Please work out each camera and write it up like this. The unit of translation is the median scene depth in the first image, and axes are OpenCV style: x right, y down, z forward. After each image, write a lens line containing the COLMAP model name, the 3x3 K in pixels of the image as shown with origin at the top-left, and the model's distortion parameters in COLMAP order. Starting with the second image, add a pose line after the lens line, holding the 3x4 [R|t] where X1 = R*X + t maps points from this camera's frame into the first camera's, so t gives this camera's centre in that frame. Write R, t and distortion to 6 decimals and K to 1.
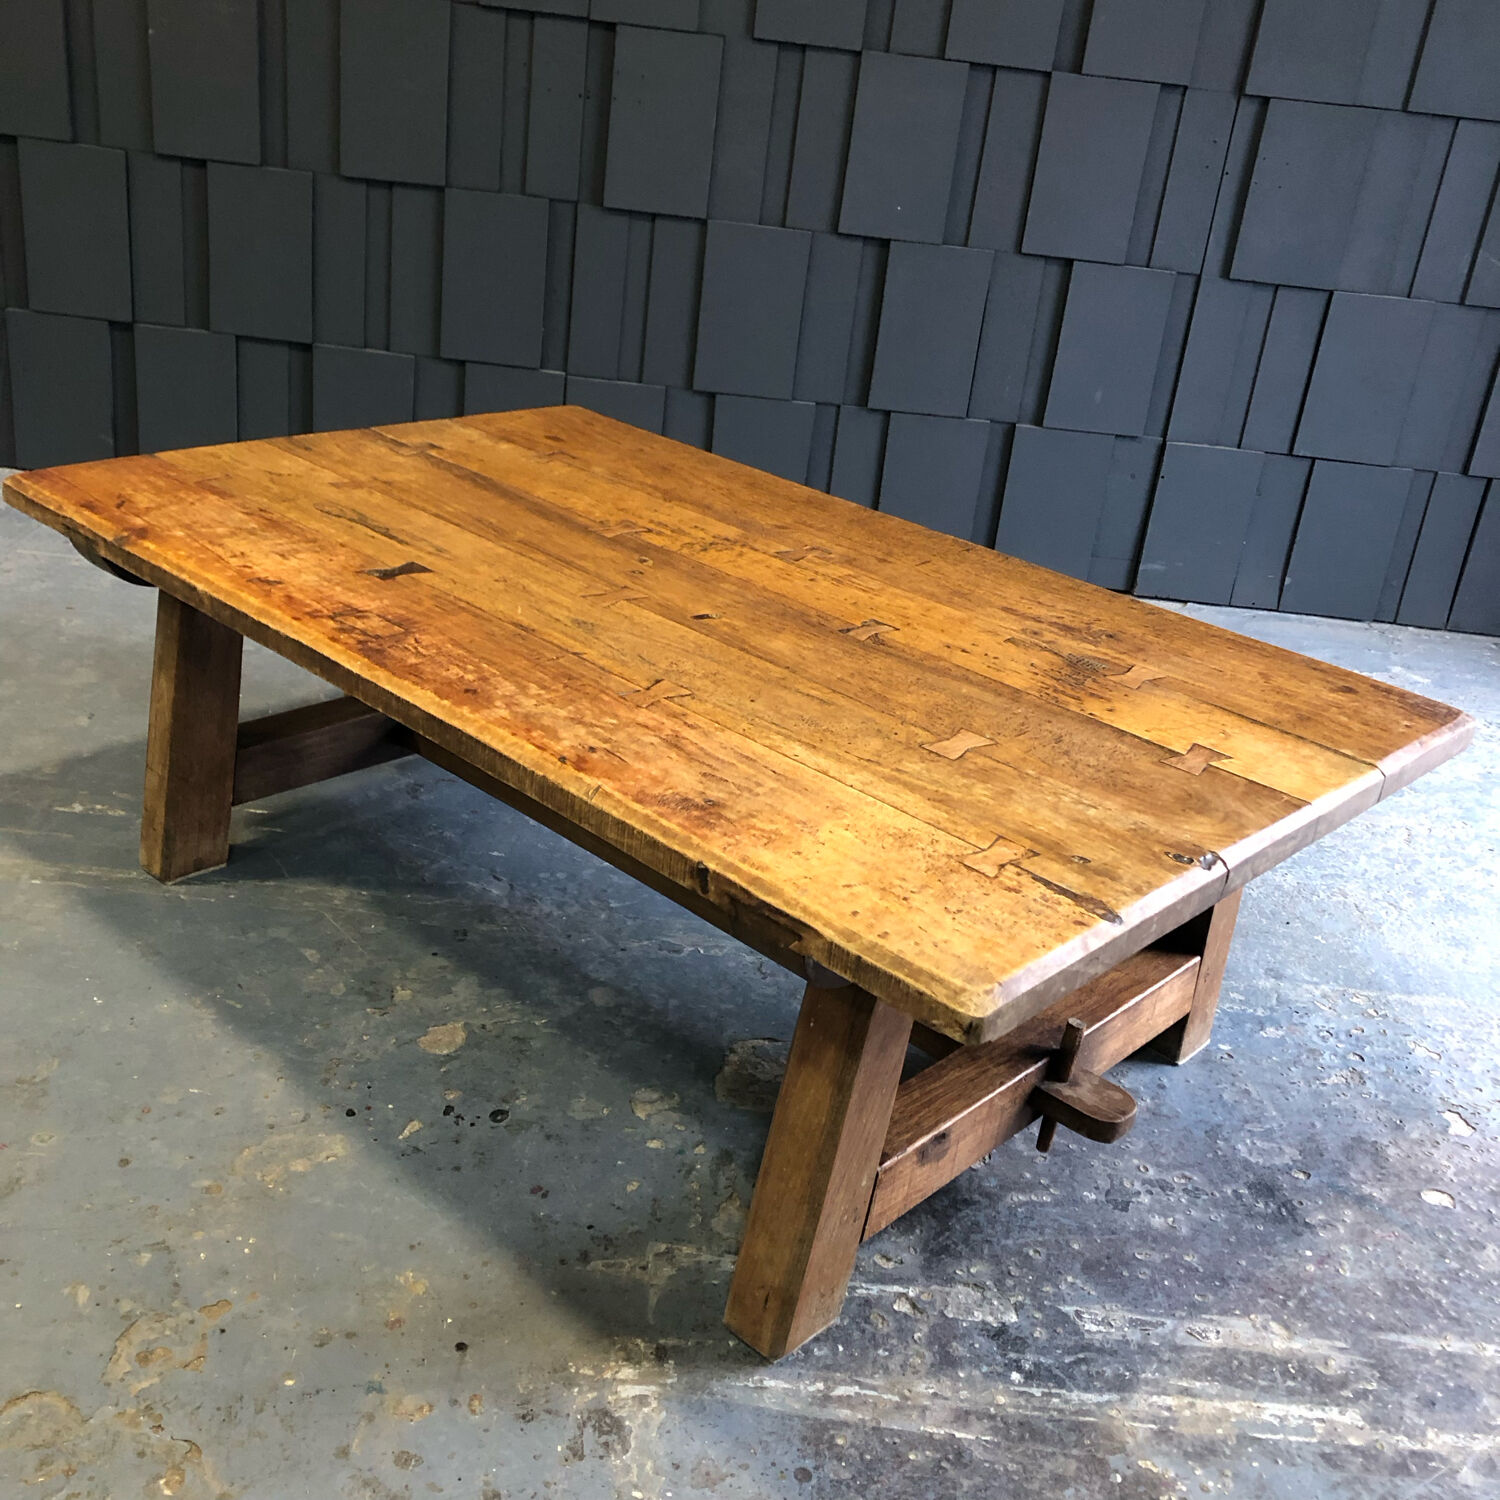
lens RADIAL K [[1654.4, 0, 732.4], [0, 1654.4, 760.6], [0, 0, 1]] dist [0.015710, 0.000000]
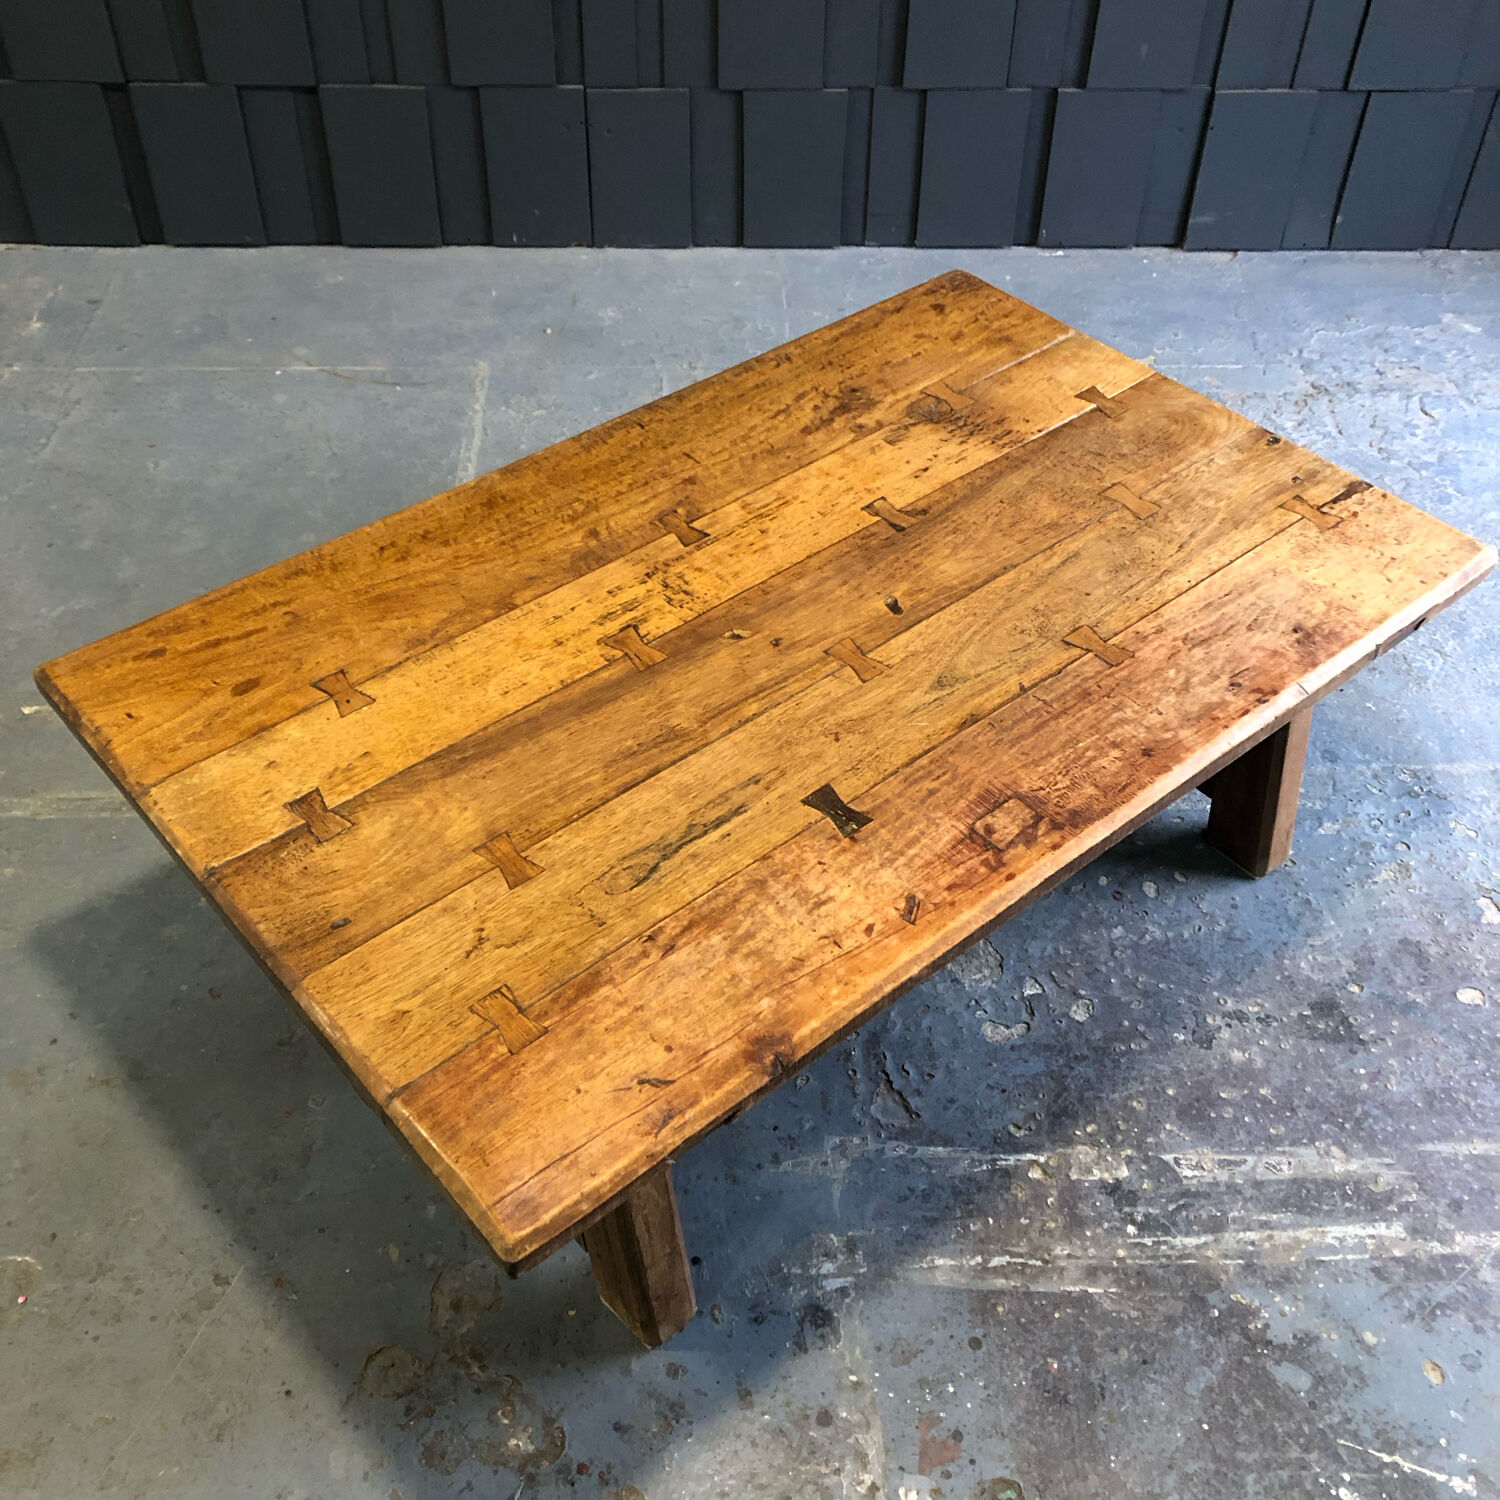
lens RADIAL K [[1654.4, 0, 751.5], [0, 1654.4, 751.1], [0, 0, 1]] dist [0.015710, 0.000000]
pose [[0.994466, -0.102319, -0.023854, -0.044630], [0.104453, 0.938440, 0.329271, -0.378425], [-0.011305, -0.329940, 0.943934, -0.062972]]
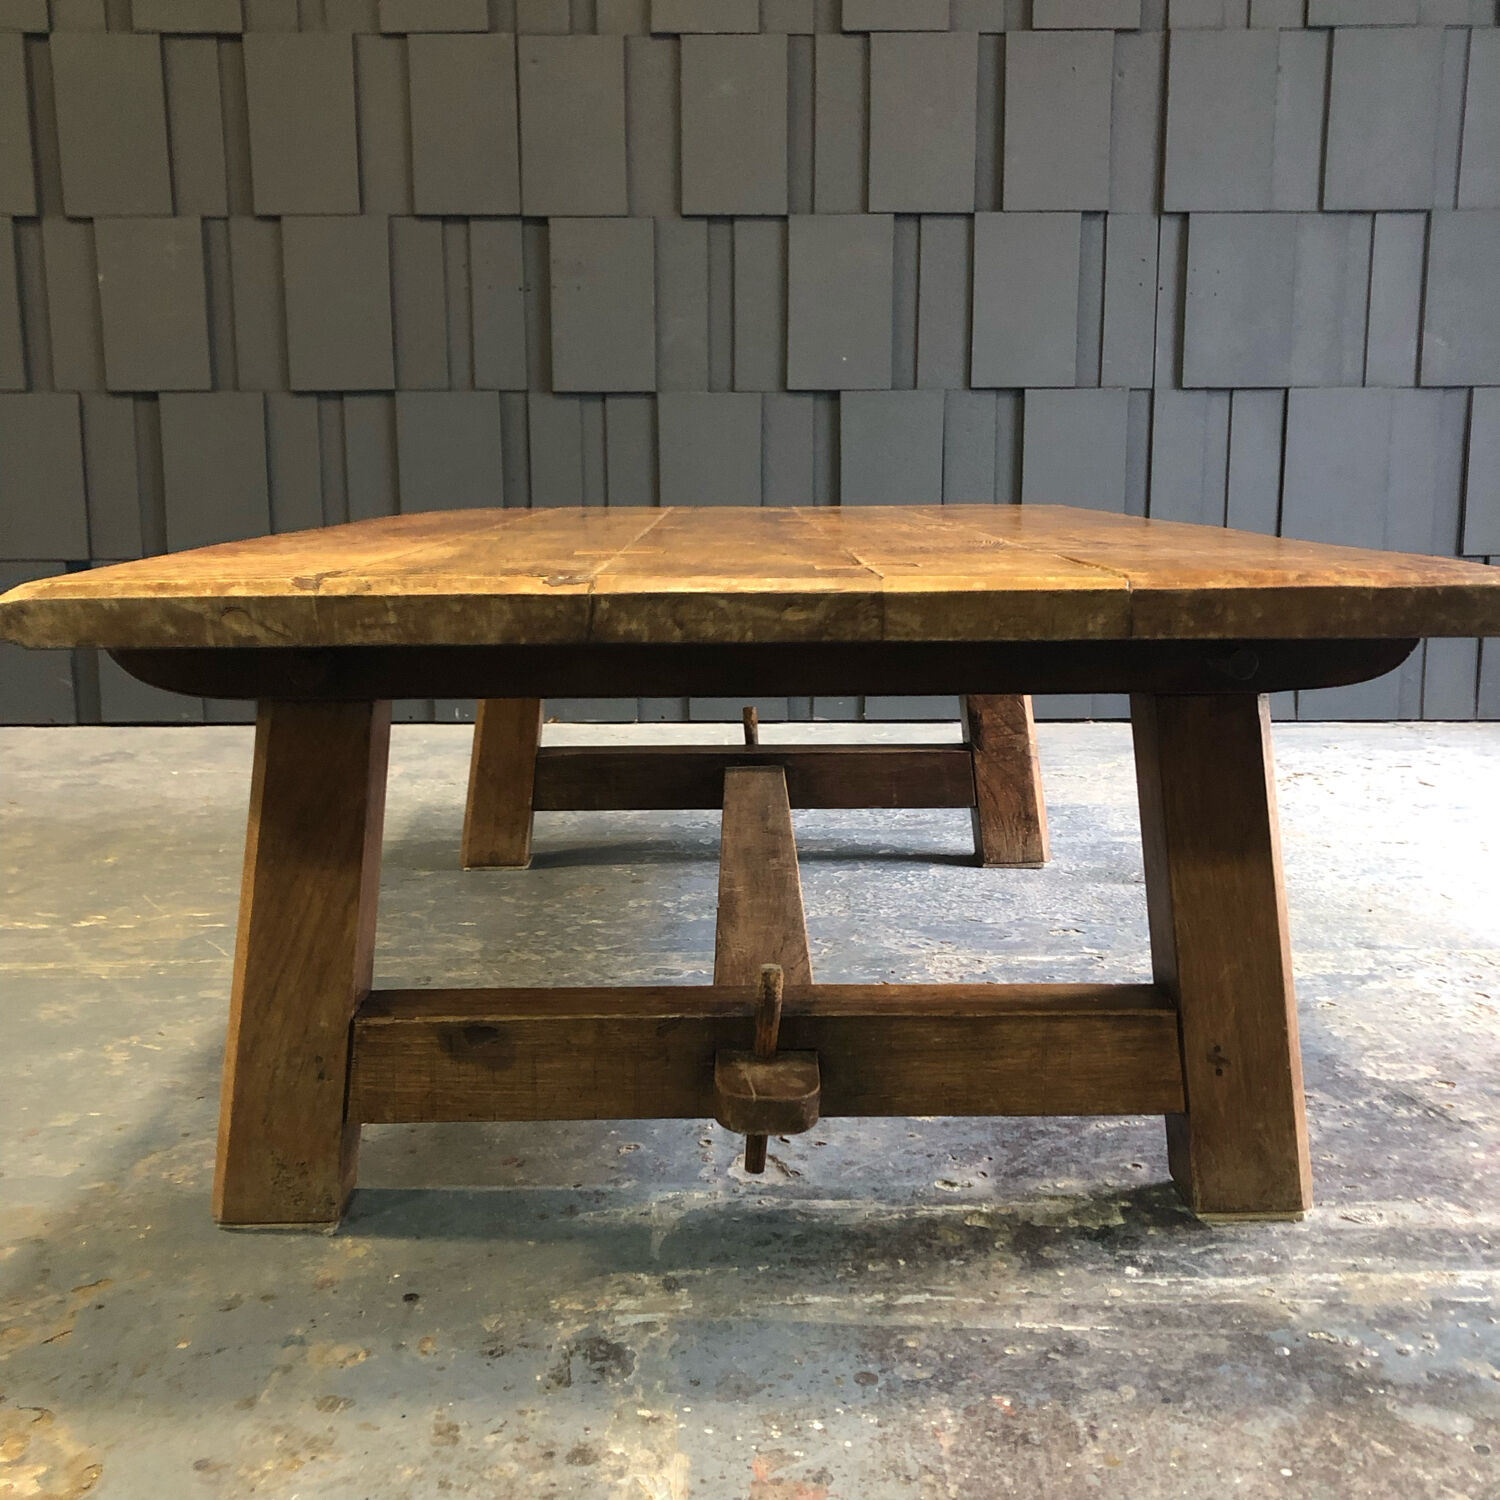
lens RADIAL K [[1654.4, 0, 747.1], [0, 1654.4, 746.7], [0, 0, 1]] dist [0.015710, 0.000000]
pose [[0.993478, -0.113705, 0.008492, 0.012867], [0.112179, 0.961369, -0.251367, 0.282087], [0.020418, 0.250681, 0.967854, 0.170238]]
